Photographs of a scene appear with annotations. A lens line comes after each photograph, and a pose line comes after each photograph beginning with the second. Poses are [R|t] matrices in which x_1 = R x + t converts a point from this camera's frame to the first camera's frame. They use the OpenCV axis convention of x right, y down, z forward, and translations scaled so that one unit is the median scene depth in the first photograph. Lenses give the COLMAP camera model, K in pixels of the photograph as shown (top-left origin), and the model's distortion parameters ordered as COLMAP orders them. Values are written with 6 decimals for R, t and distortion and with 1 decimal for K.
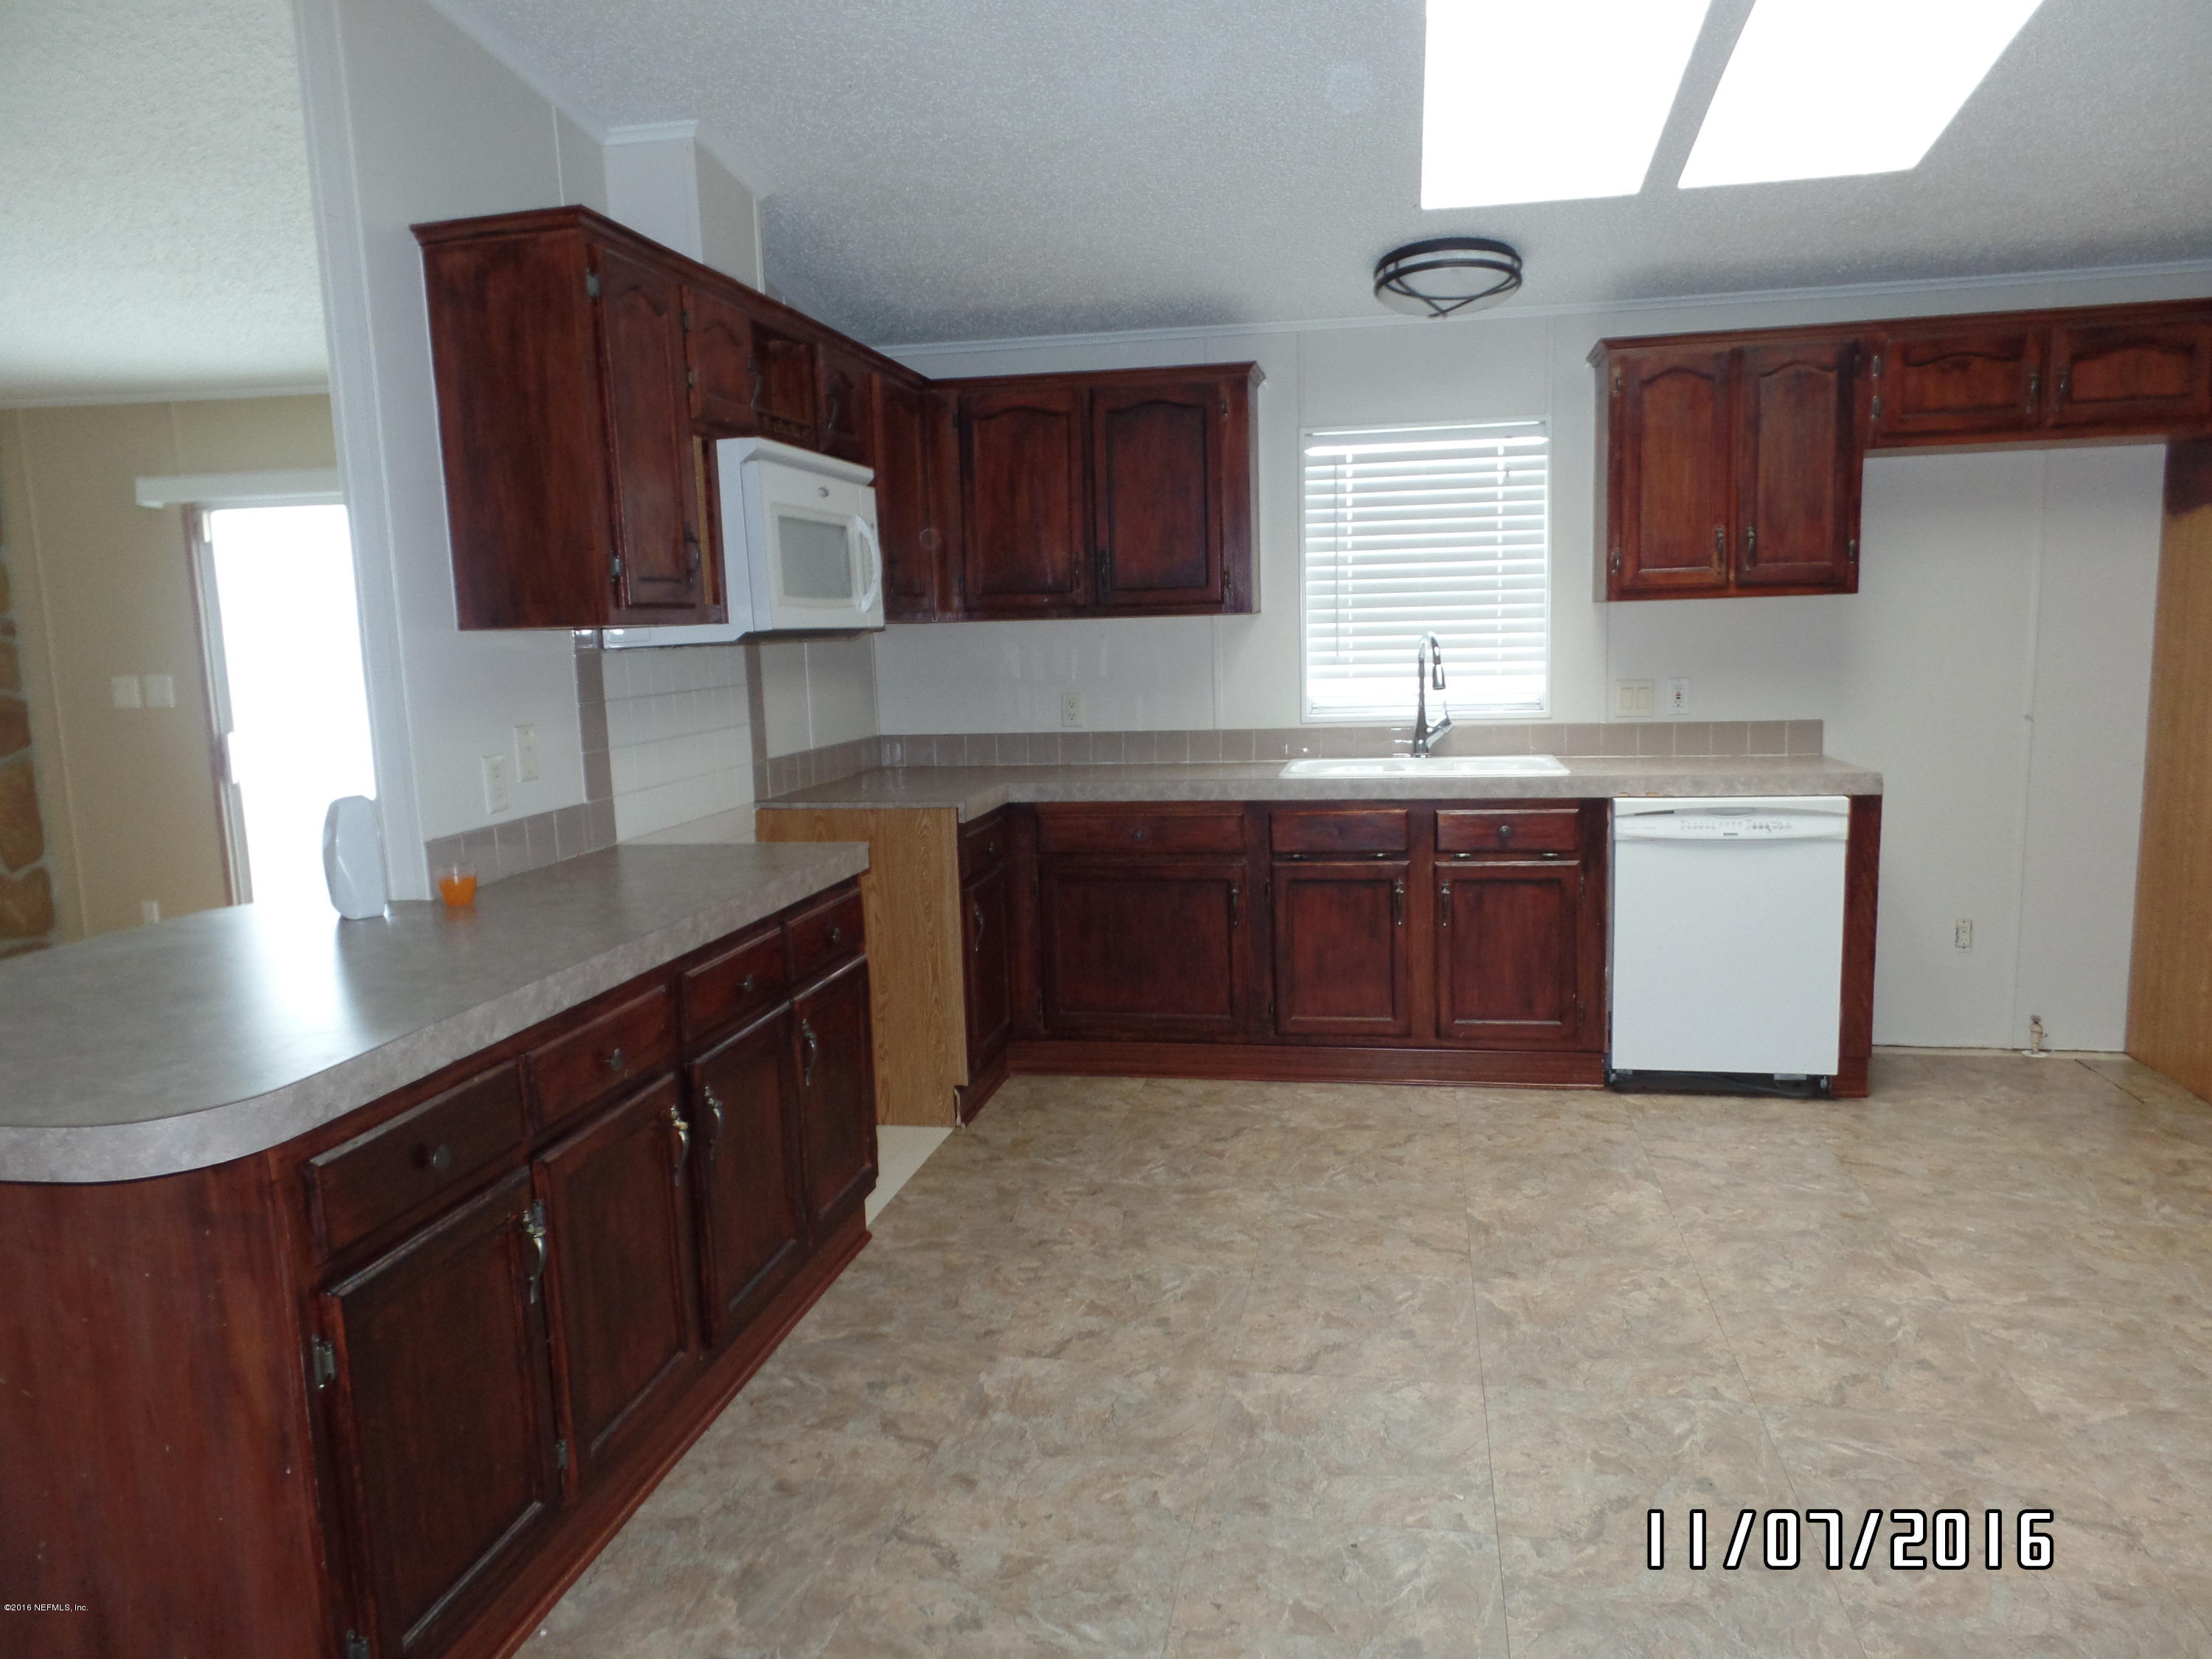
lens RADIAL K [[1539.1, 0, 1113.8], [0, 1539.1, 837.2], [0, 0, 1]] dist [0.006872, 0.004547]
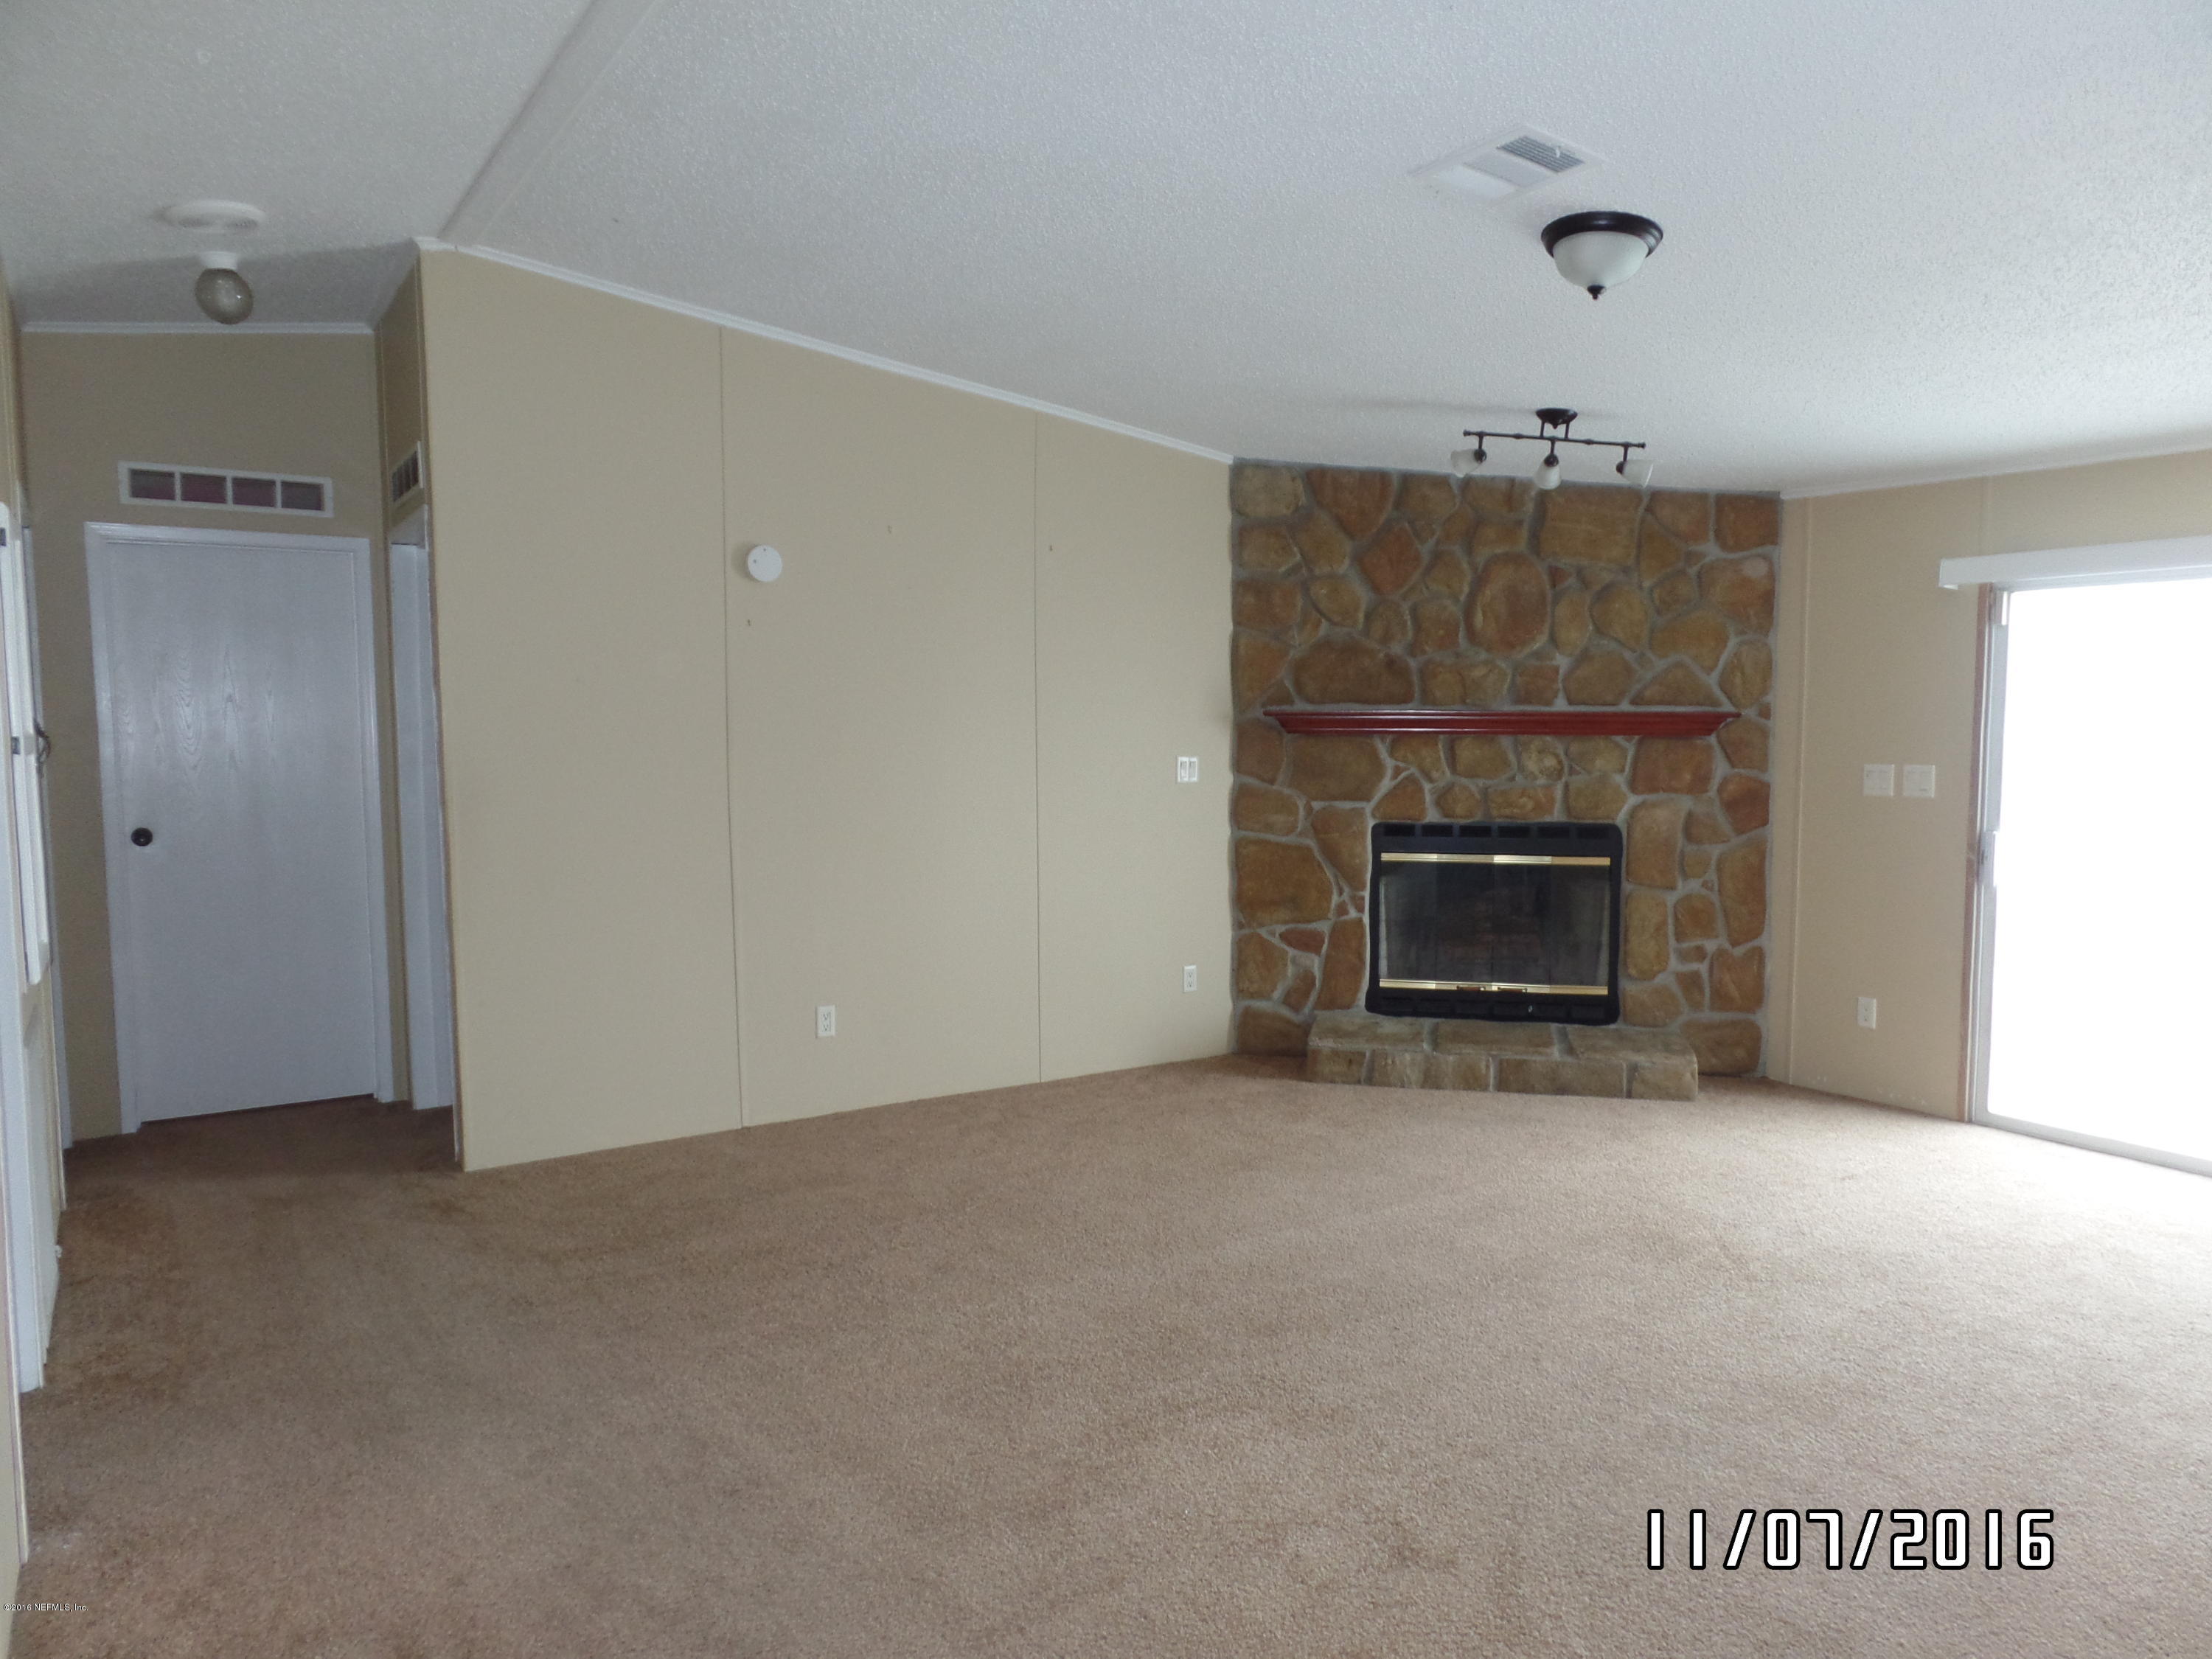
lens RADIAL K [[1539.1, 0, 1116.6], [0, 1539.1, 828.1], [0, 0, 1]] dist [0.006872, 0.004547]
pose [[0.683136, 0.080491, -0.725842, -0.445677], [-0.126720, 0.991895, -0.009270, 0.009332], [0.719213, 0.098312, 0.687799, -0.009062]]
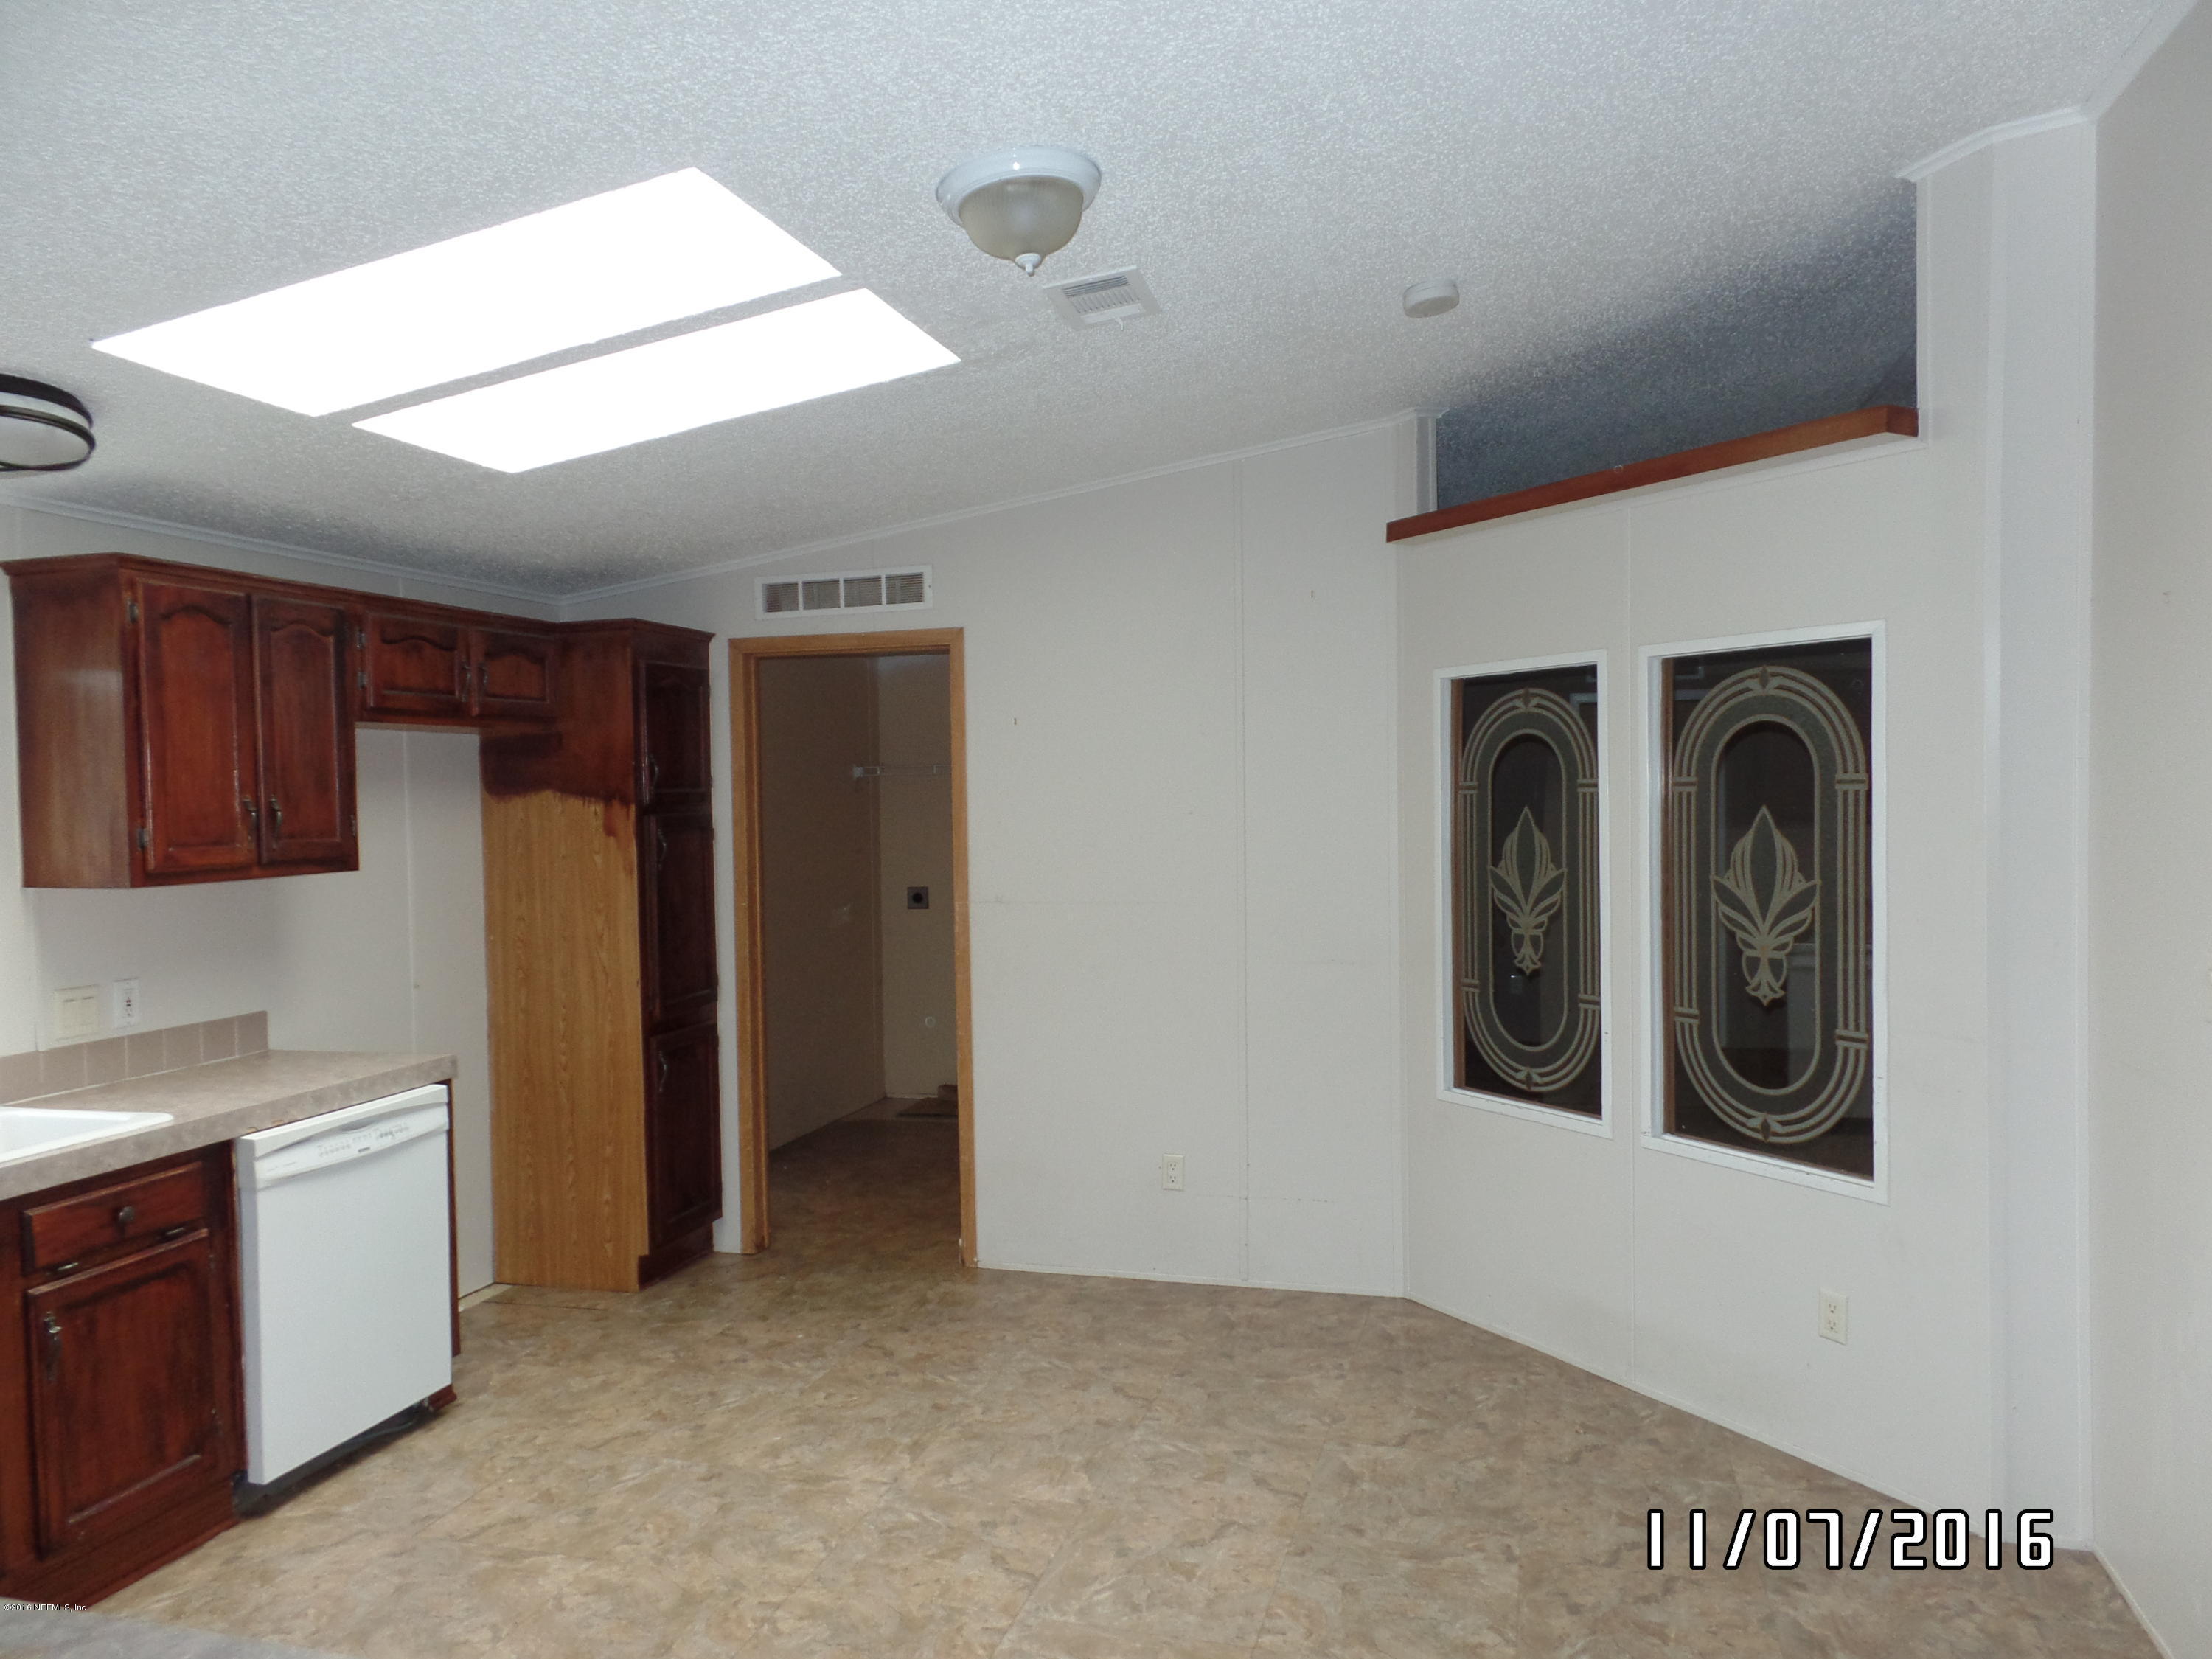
lens RADIAL K [[1539.1, 0, 1112.9], [0, 1539.1, 838.2], [0, 0, 1]] dist [0.006872, 0.004547]
pose [[0.091809, -0.002334, 0.995774, -0.441846], [0.157247, 0.987484, -0.012183, -0.101653], [-0.983282, 0.157701, 0.091027, 0.497154]]
